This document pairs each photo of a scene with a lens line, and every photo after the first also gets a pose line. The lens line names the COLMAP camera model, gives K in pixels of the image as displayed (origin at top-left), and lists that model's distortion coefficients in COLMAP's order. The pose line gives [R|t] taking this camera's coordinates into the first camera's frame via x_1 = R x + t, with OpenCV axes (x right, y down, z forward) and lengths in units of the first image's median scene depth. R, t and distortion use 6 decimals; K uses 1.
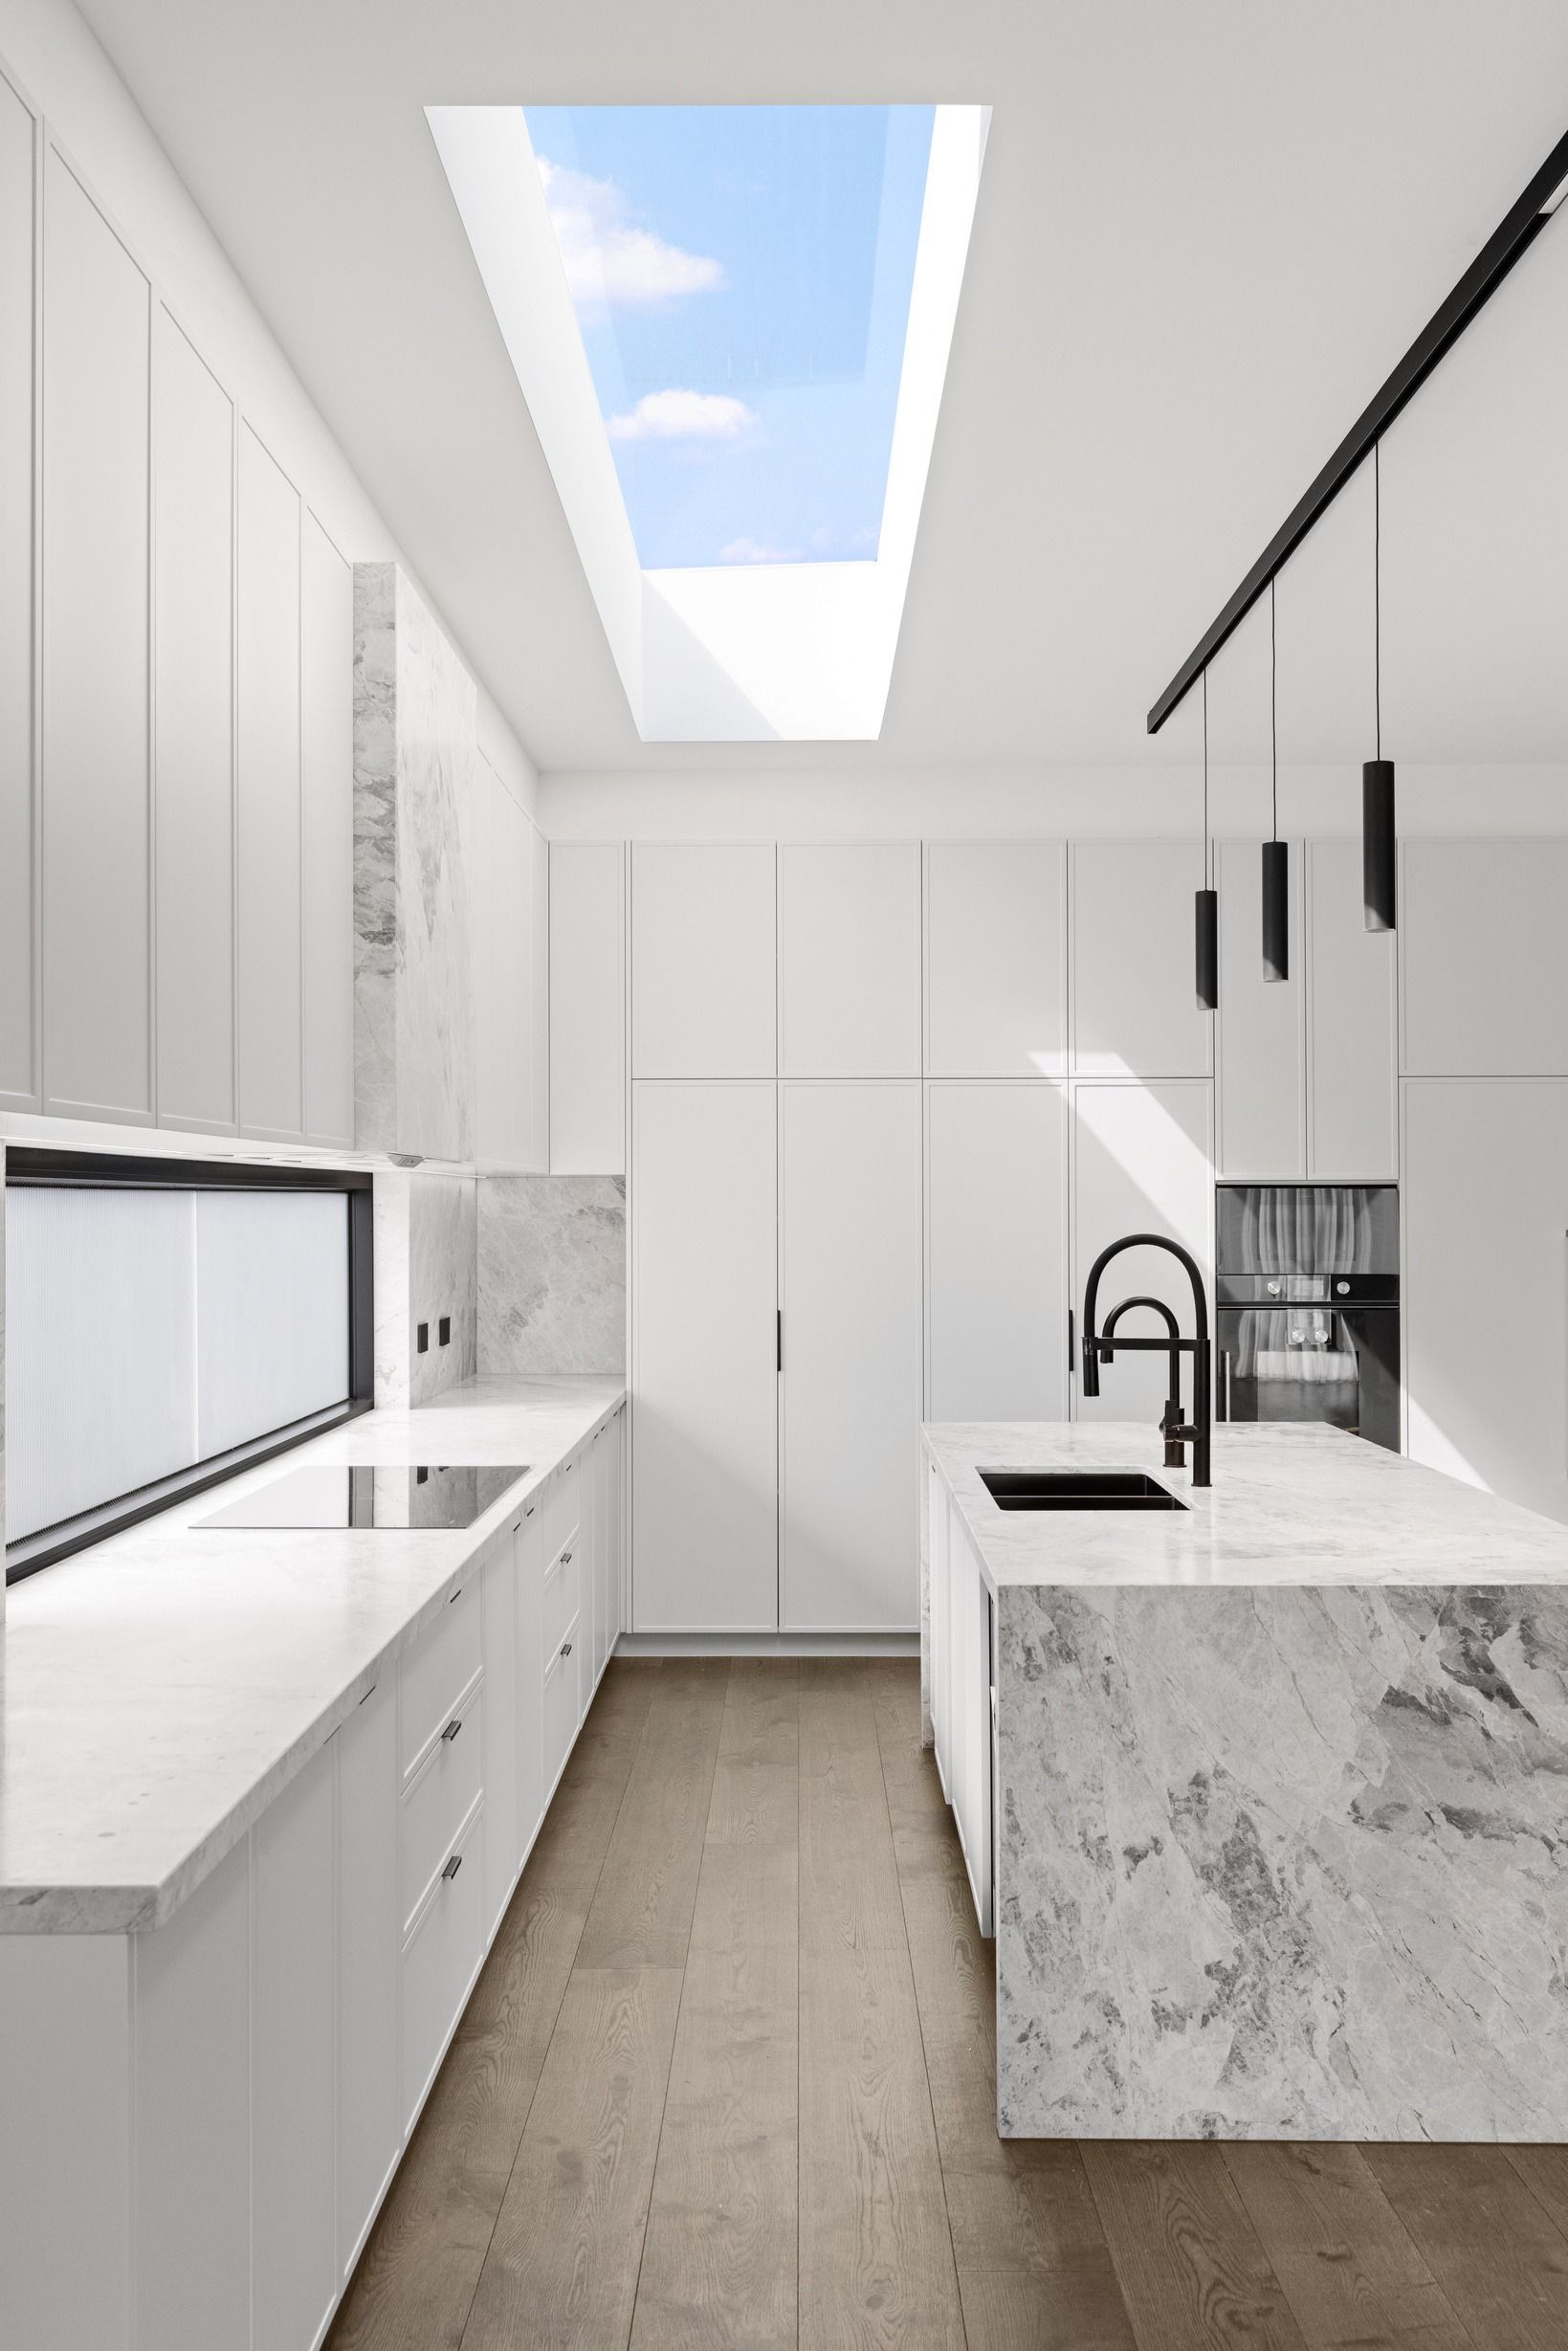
lens RADIAL K [[2070.3, 0, 778.6], [0, 2070.3, 1177.8], [0, 0, 1]] dist [-0.001041, 0.009557]
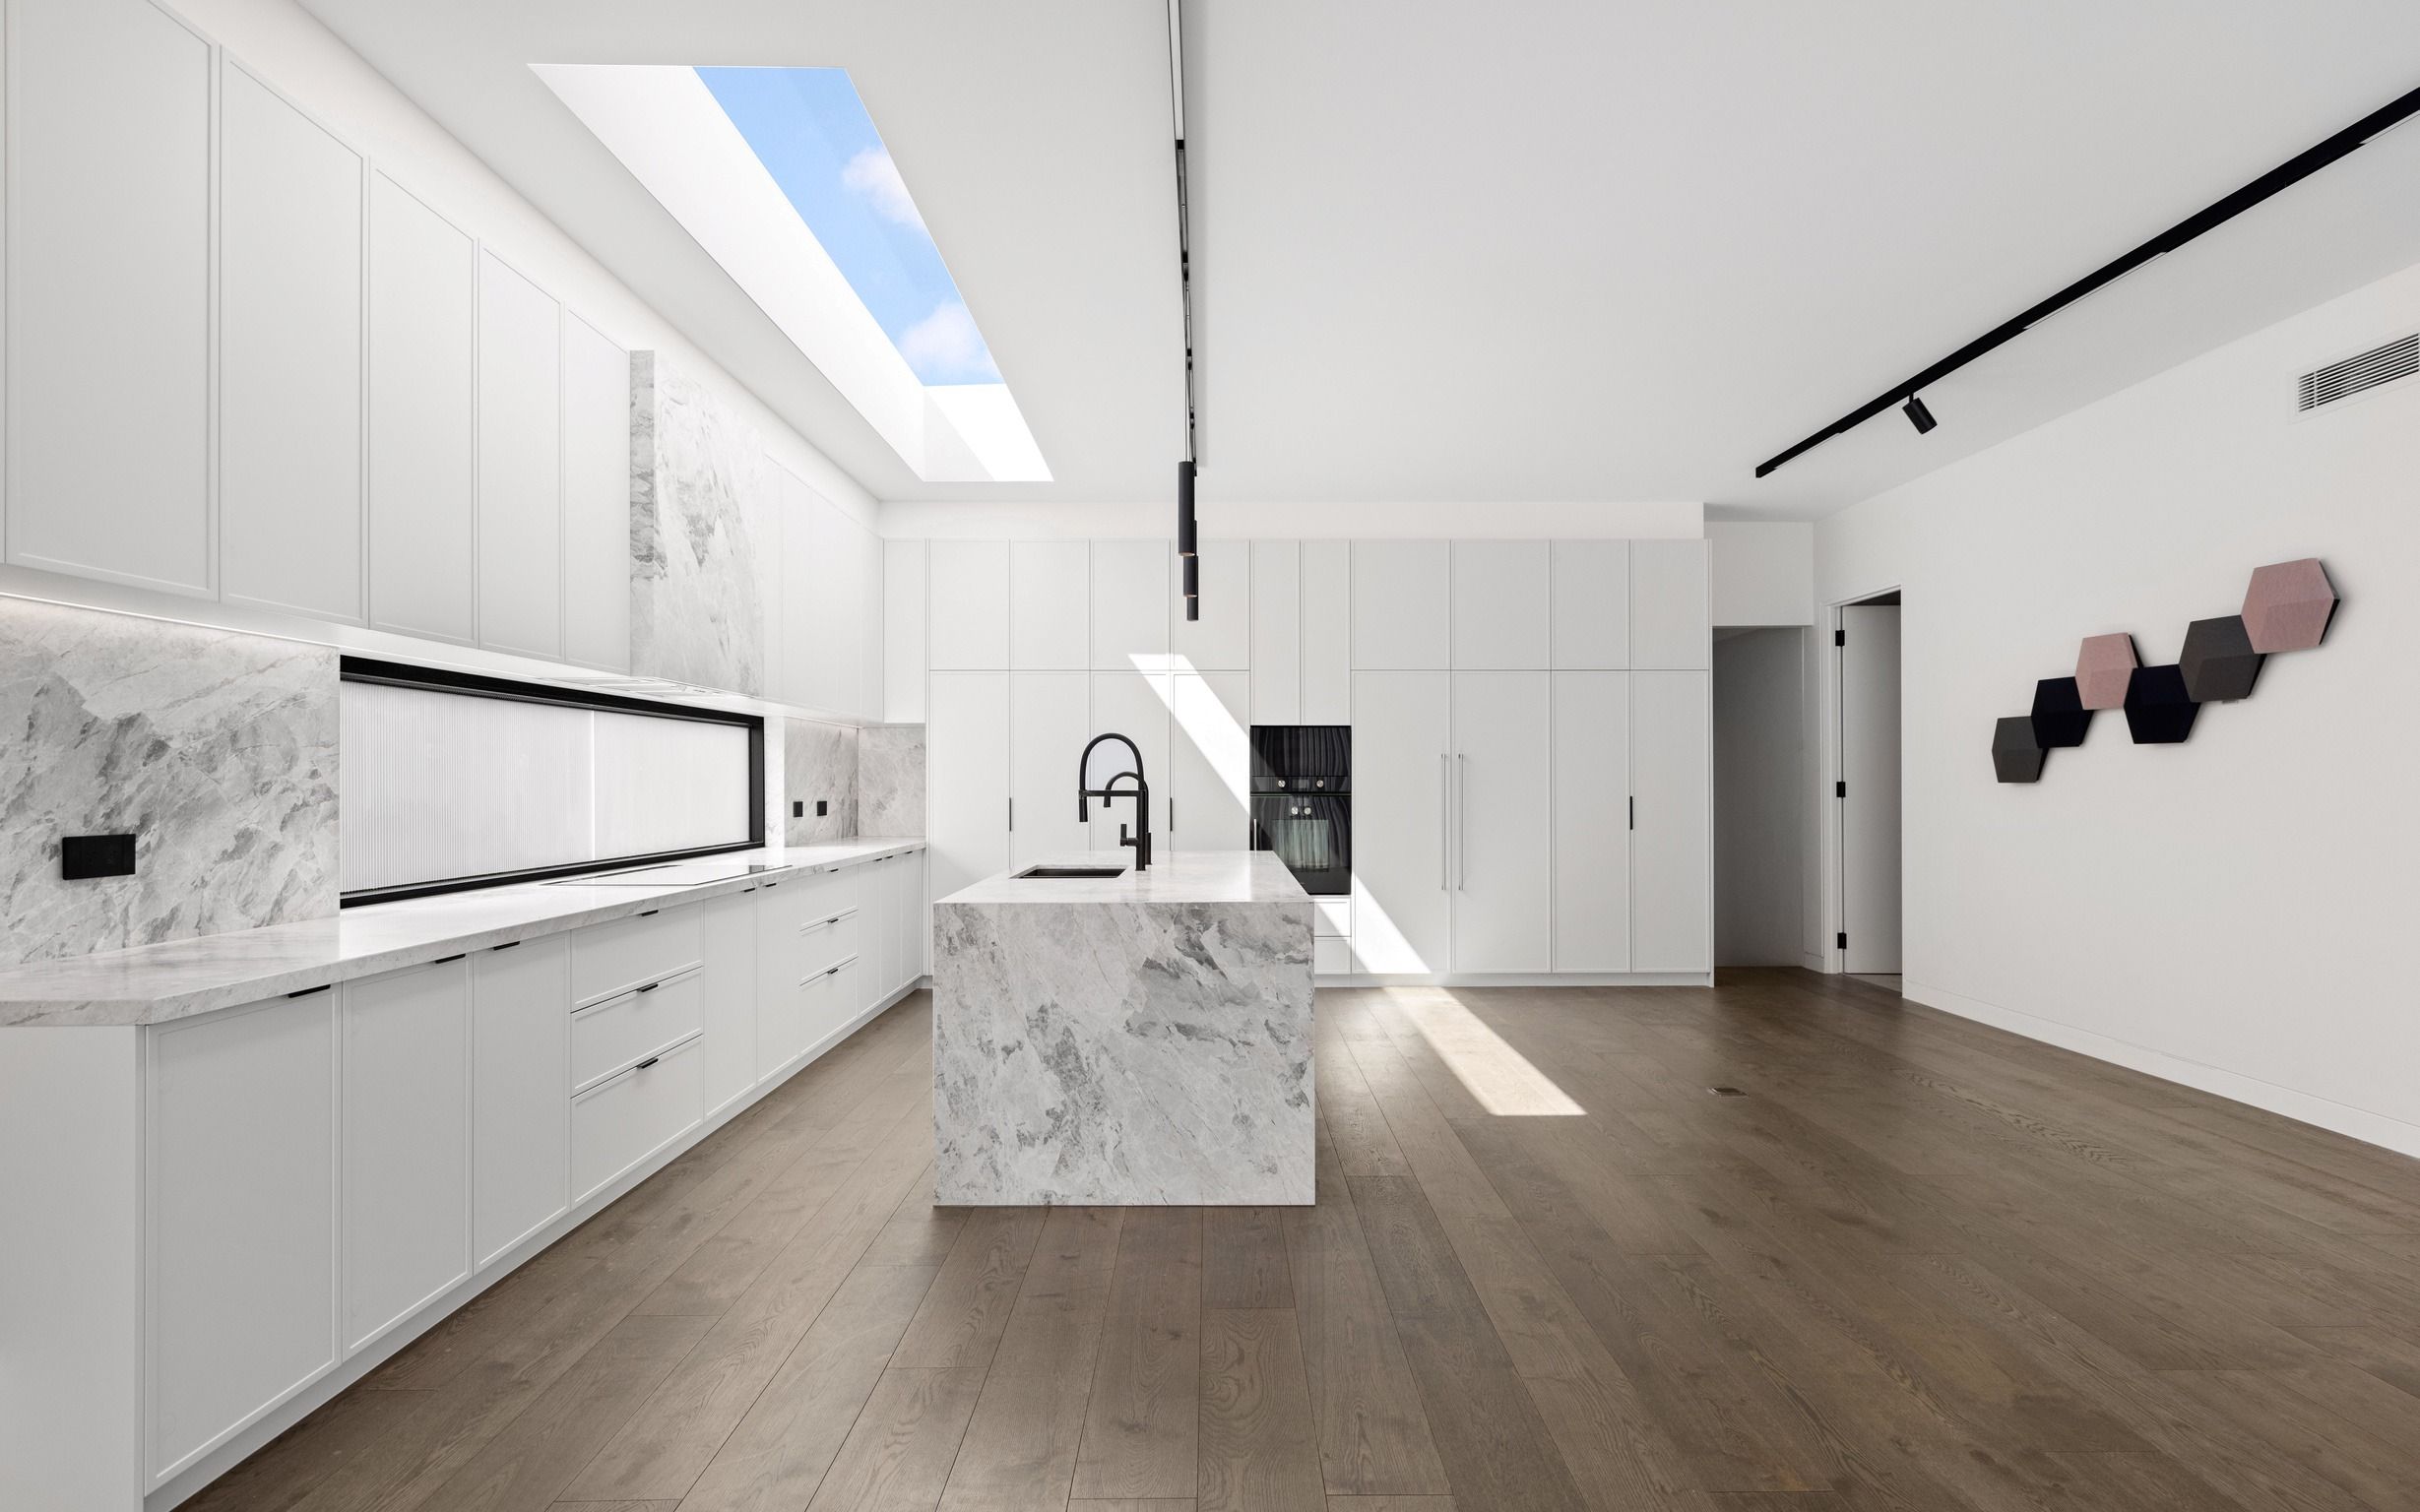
lens RADIAL K [[1139.3, 0, 1218.8], [0, 1139.3, 773.9], [0, 0, 1]] dist [0.003843, 0.000061]
pose [[0.999805, 0.001045, 0.019724, 0.338537], [-0.001159, 0.999983, 0.005736, 0.077102], [-0.019718, -0.005758, 0.999789, -0.007860]]
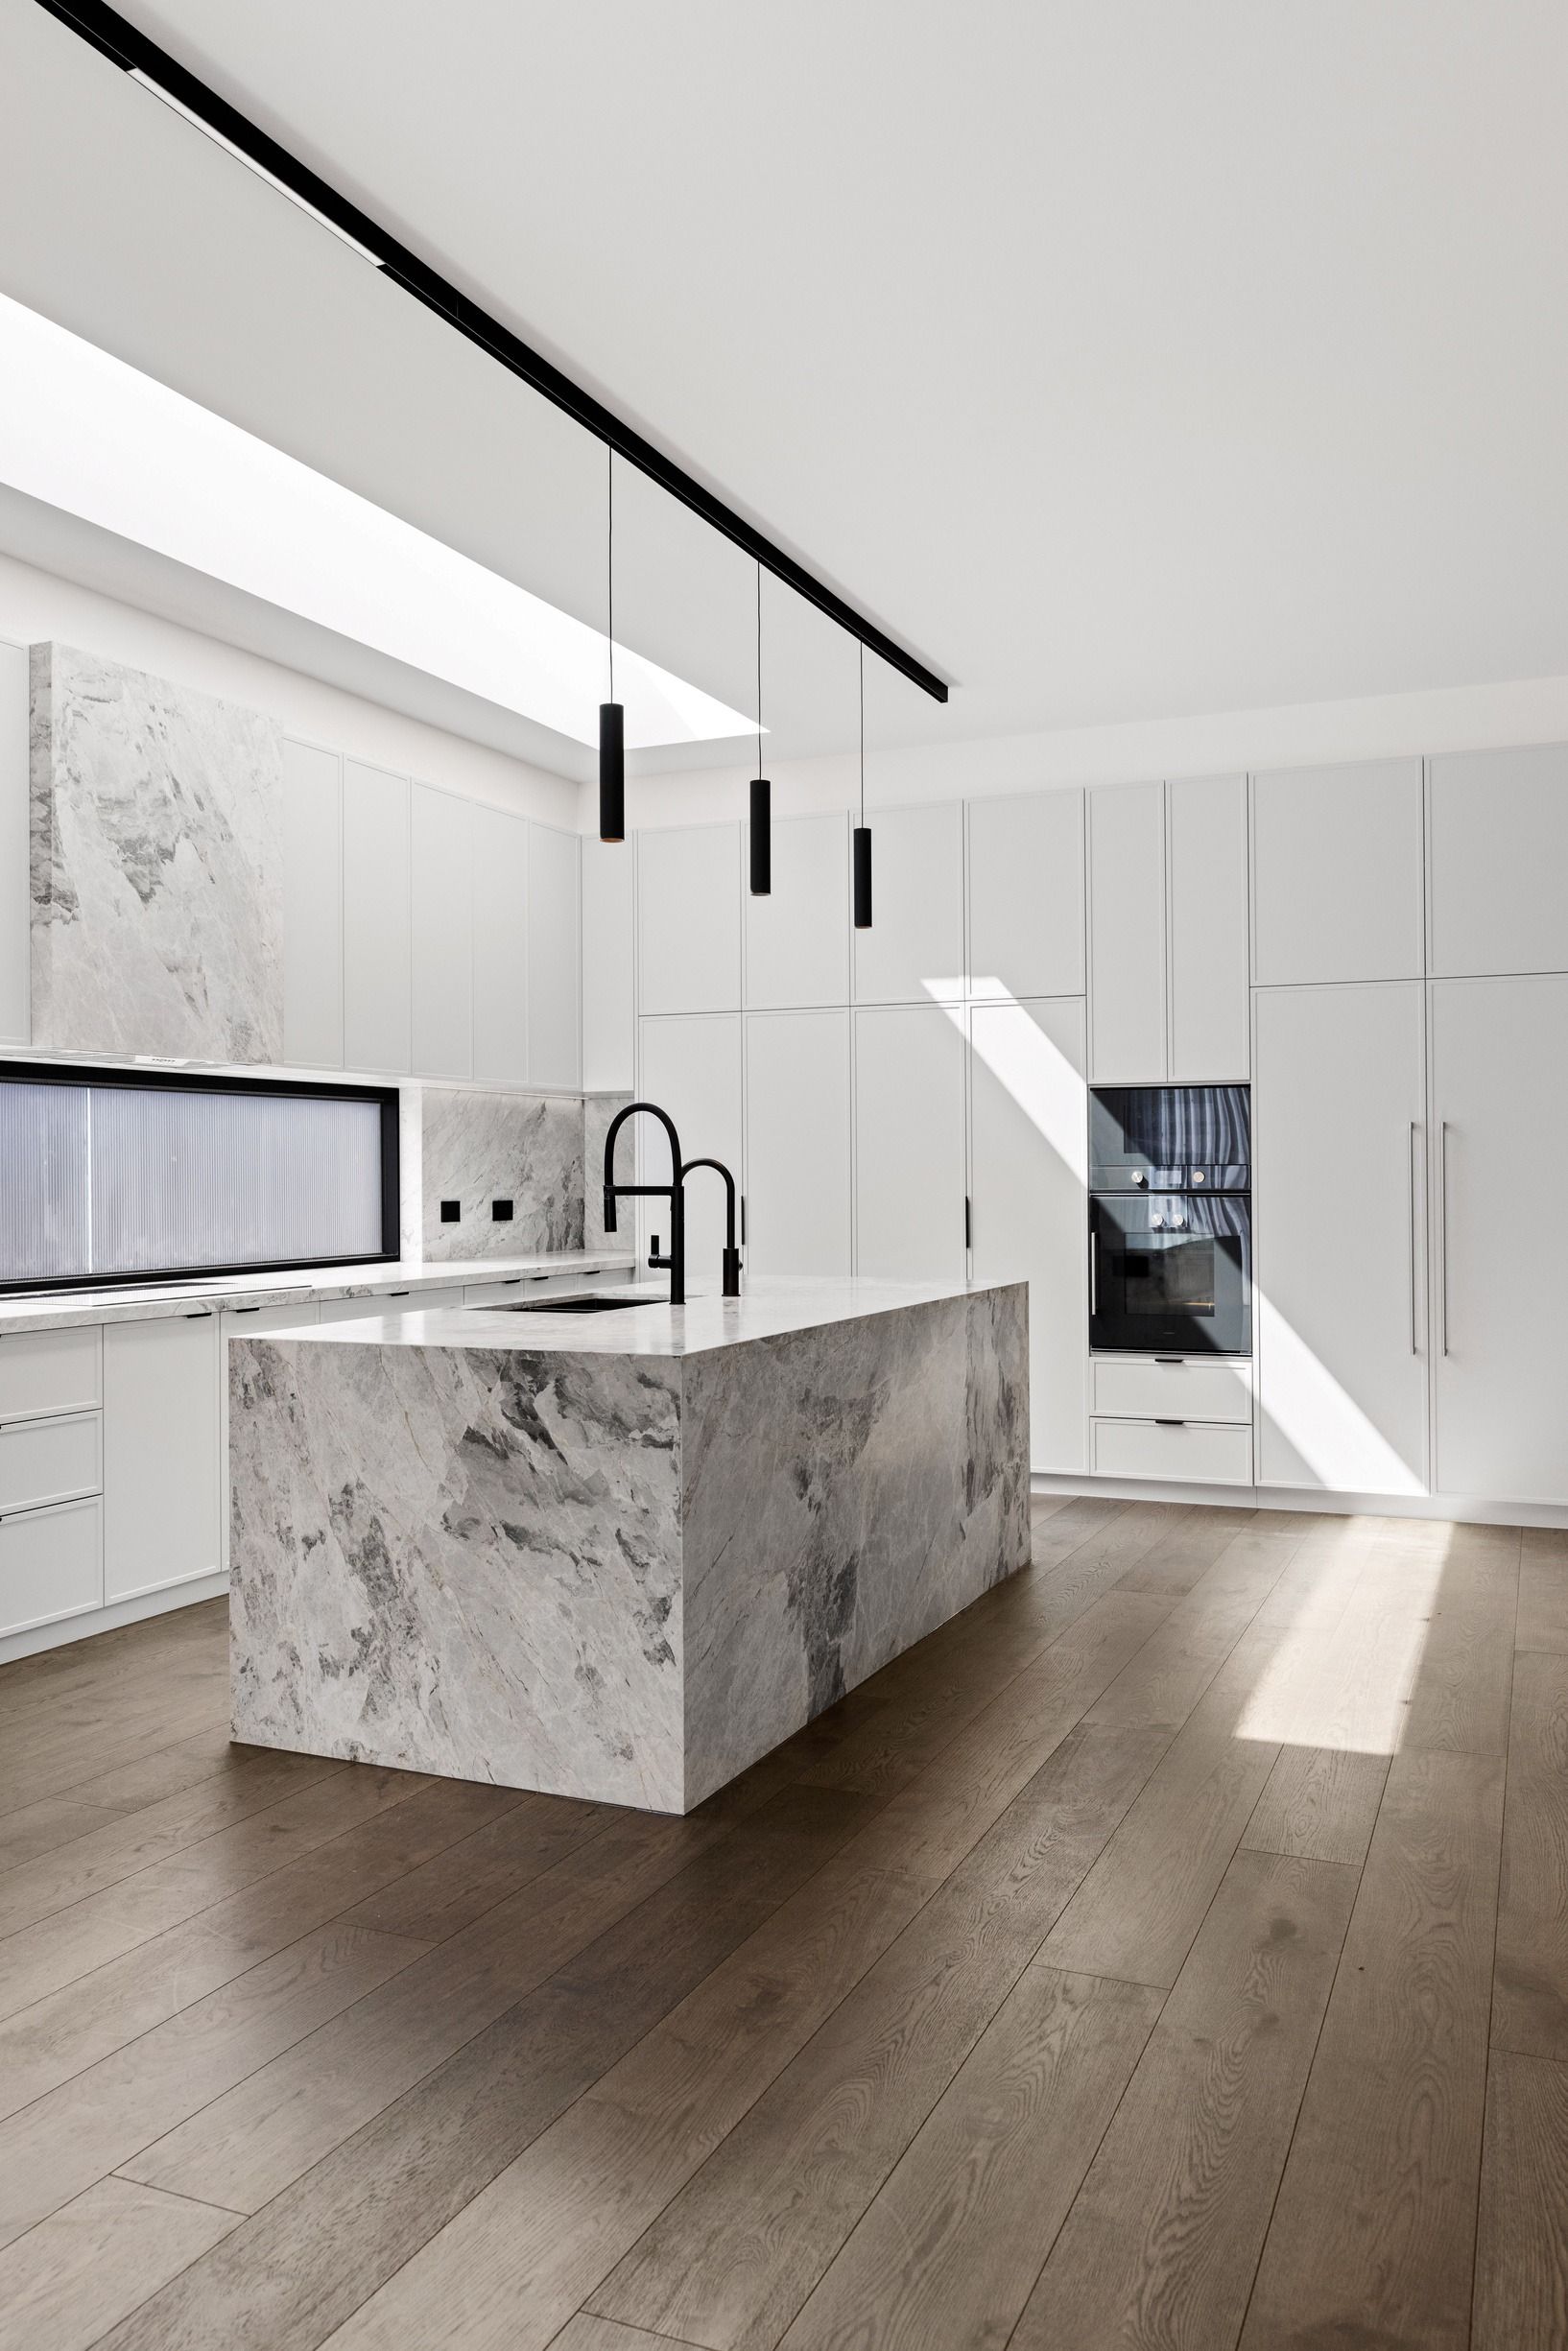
lens RADIAL K [[1741.3, 0, 781.4], [0, 1741.3, 1154.5], [0, 0, 1]] dist [-0.000573, -0.000344]
pose [[0.920742, -0.007262, -0.390103, 0.894662], [0.008541, 0.999962, 0.001544, 0.077350], [0.390077, -0.004754, 0.920770, 0.084663]]
